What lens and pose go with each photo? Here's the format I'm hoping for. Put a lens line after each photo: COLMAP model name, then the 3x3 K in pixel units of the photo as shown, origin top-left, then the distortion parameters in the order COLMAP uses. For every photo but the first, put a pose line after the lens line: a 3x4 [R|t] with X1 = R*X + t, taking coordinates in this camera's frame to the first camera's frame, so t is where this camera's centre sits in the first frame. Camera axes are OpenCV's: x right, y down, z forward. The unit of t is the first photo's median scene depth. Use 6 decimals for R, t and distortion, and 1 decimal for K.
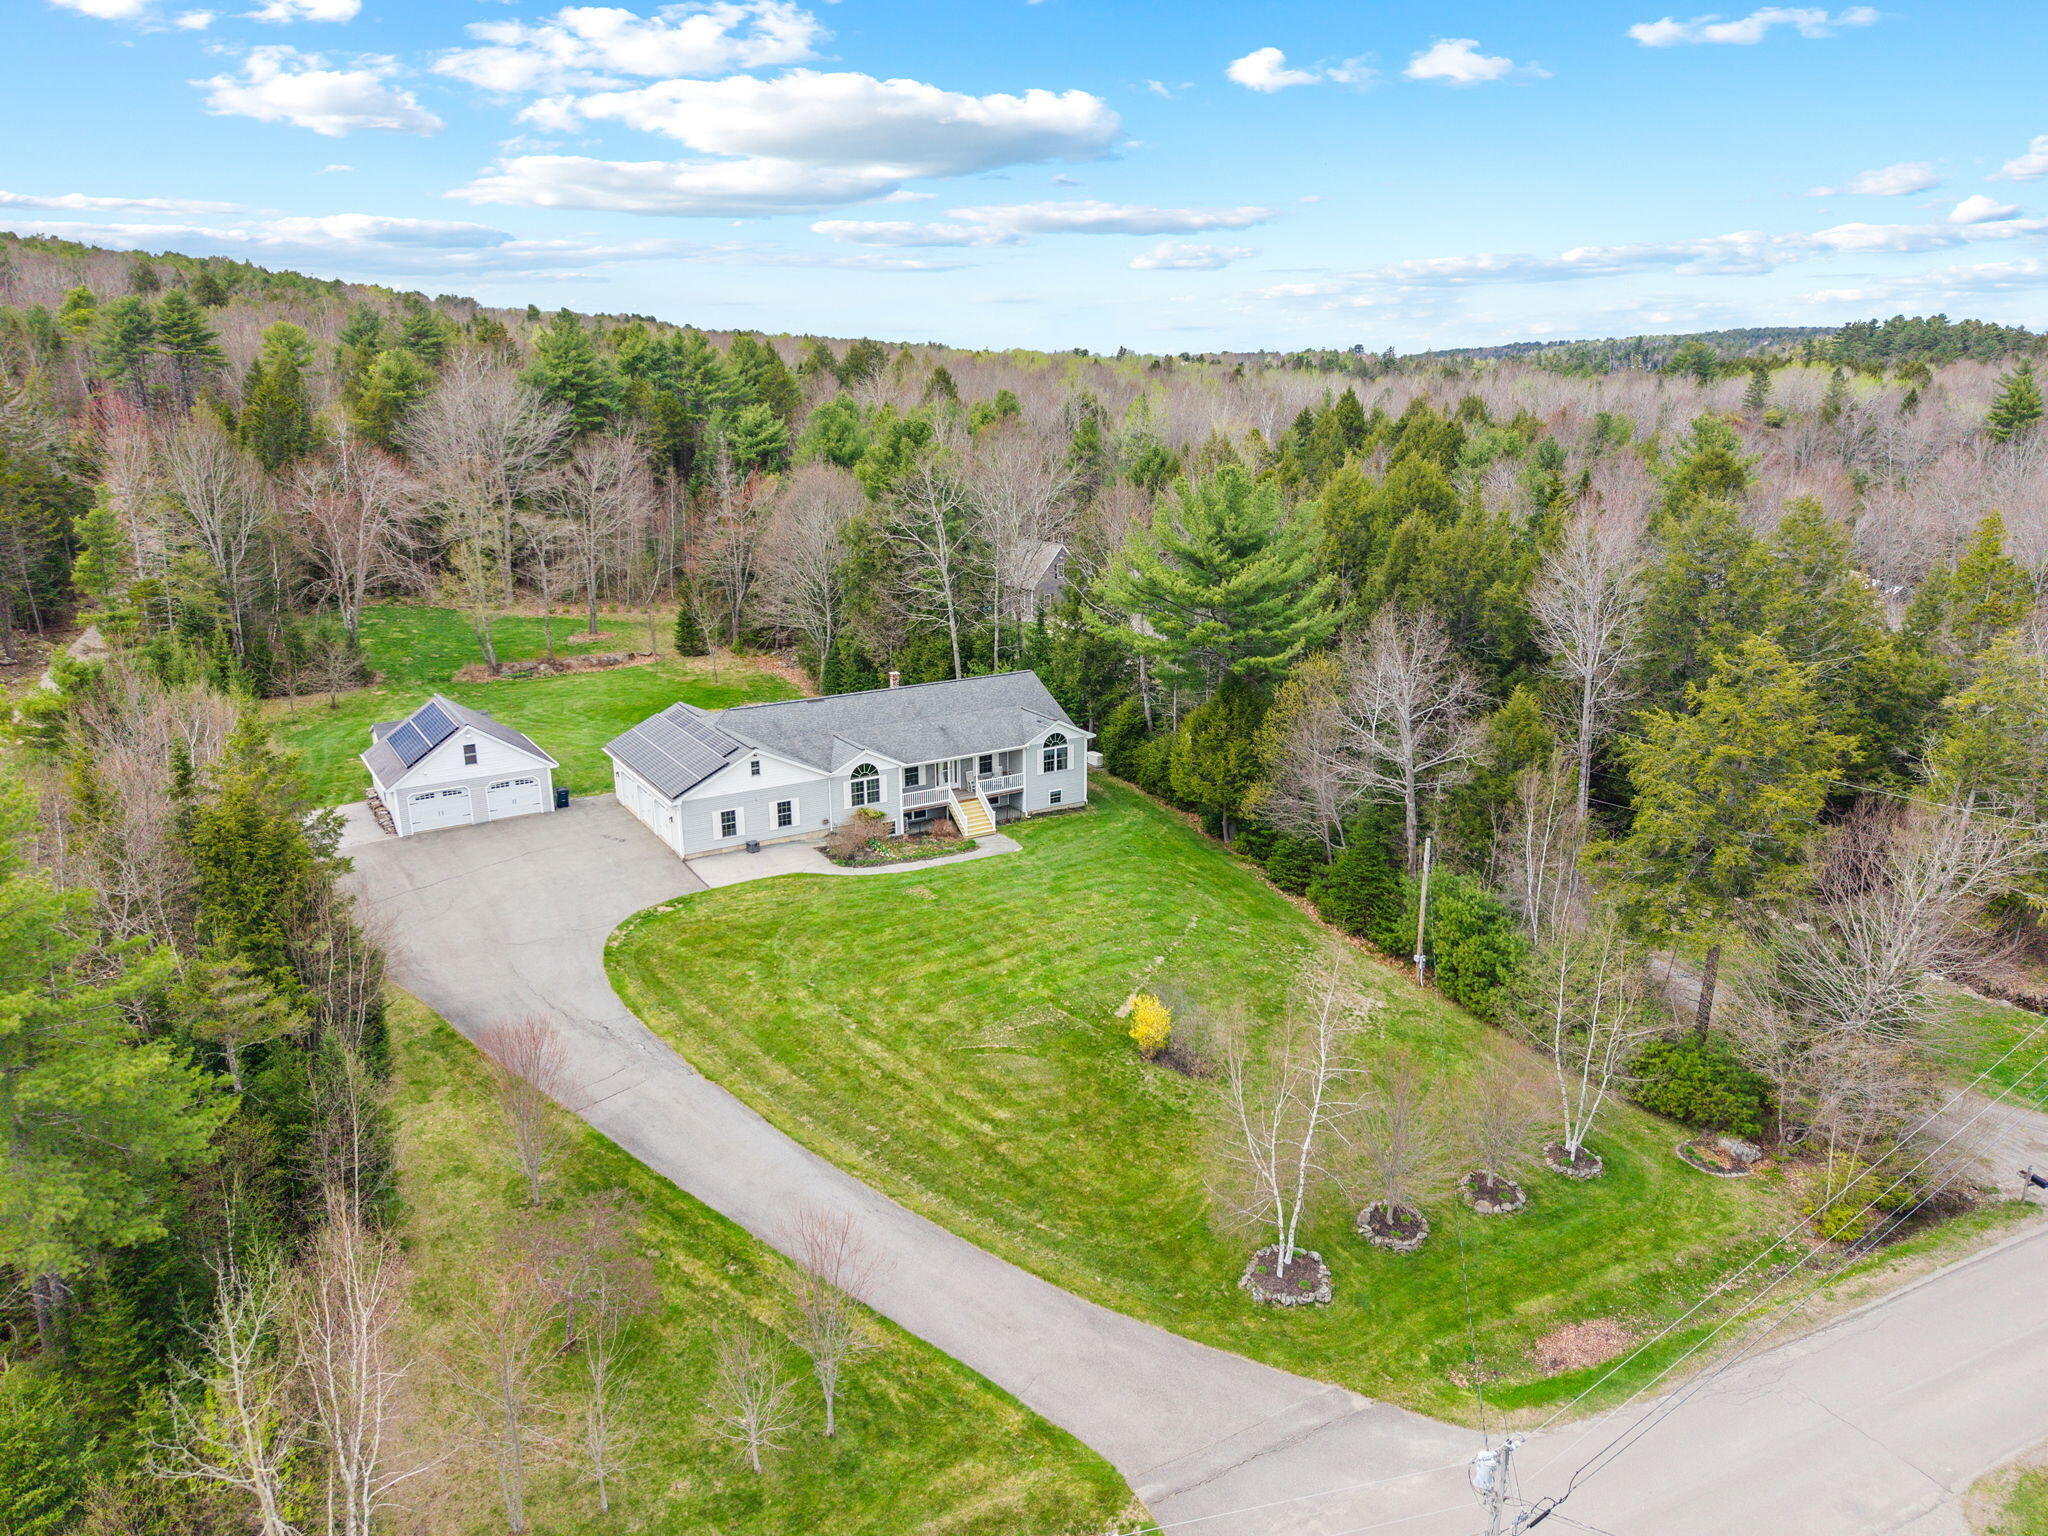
lens RADIAL K [[1486.3, 0, 1103.6], [0, 1486.3, 763.1], [0, 0, 1]] dist [0.116128, -0.253885]
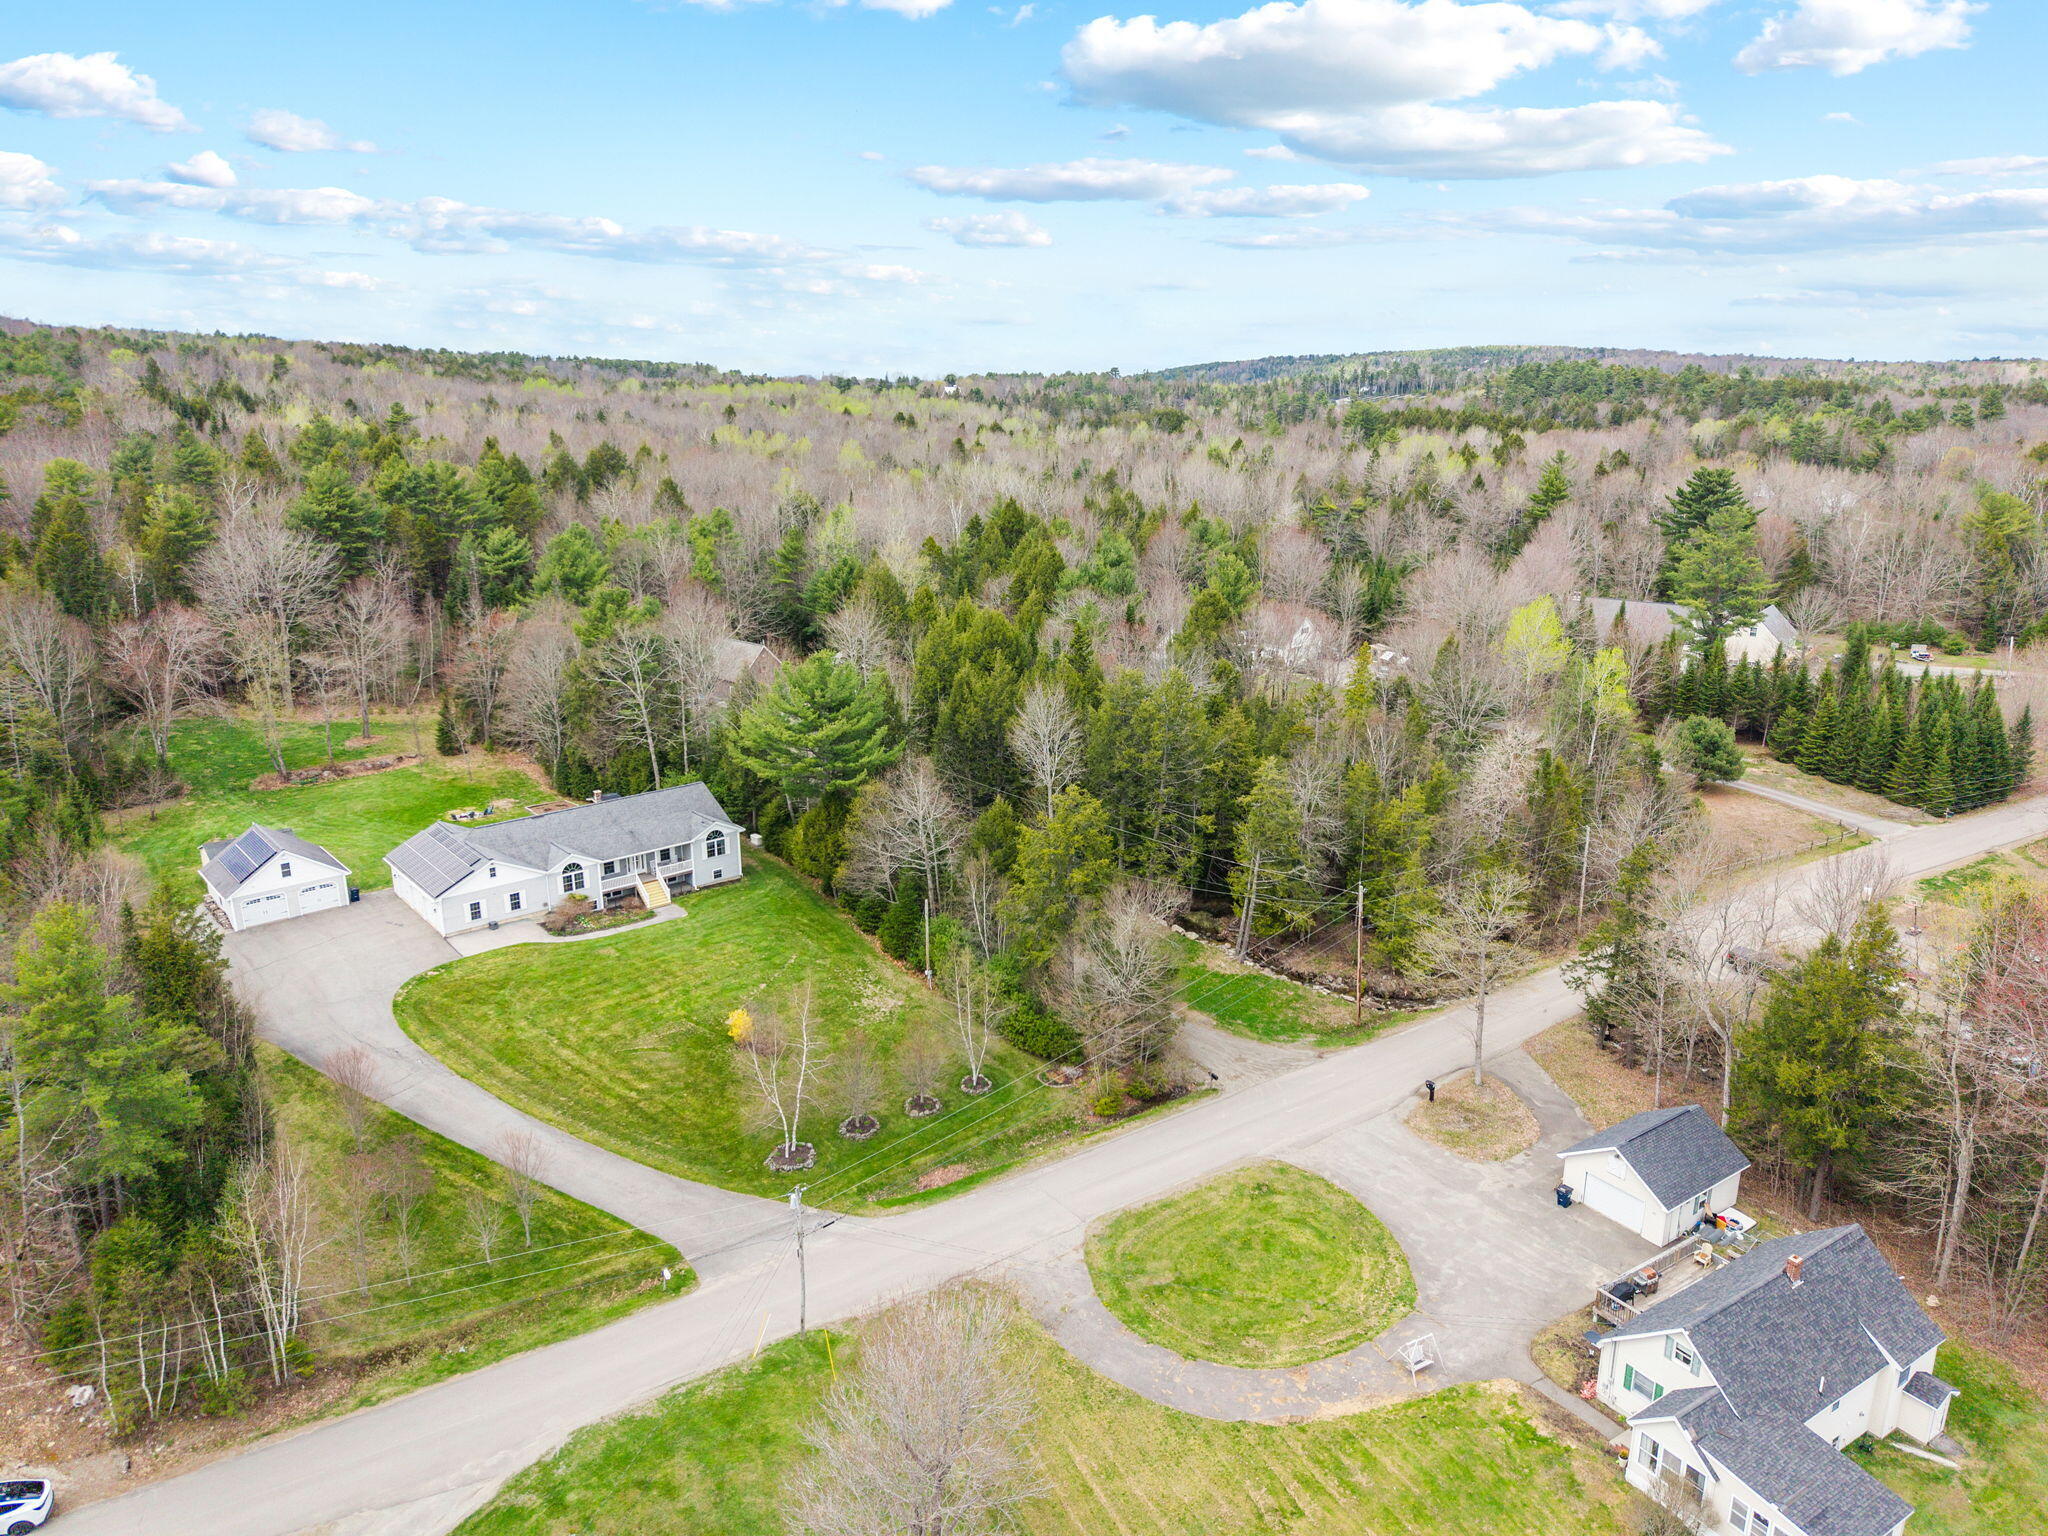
lens RADIAL K [[1390.8, 0, 1070.2], [0, 1390.8, 767.8], [0, 0, 1]] dist [0.051325, -0.078442]
pose [[0.989153, -0.042525, 0.140599, 0.131084], [0.043649, 0.999035, -0.004915, -0.063733], [-0.140255, 0.010999, 0.990054, -0.420208]]
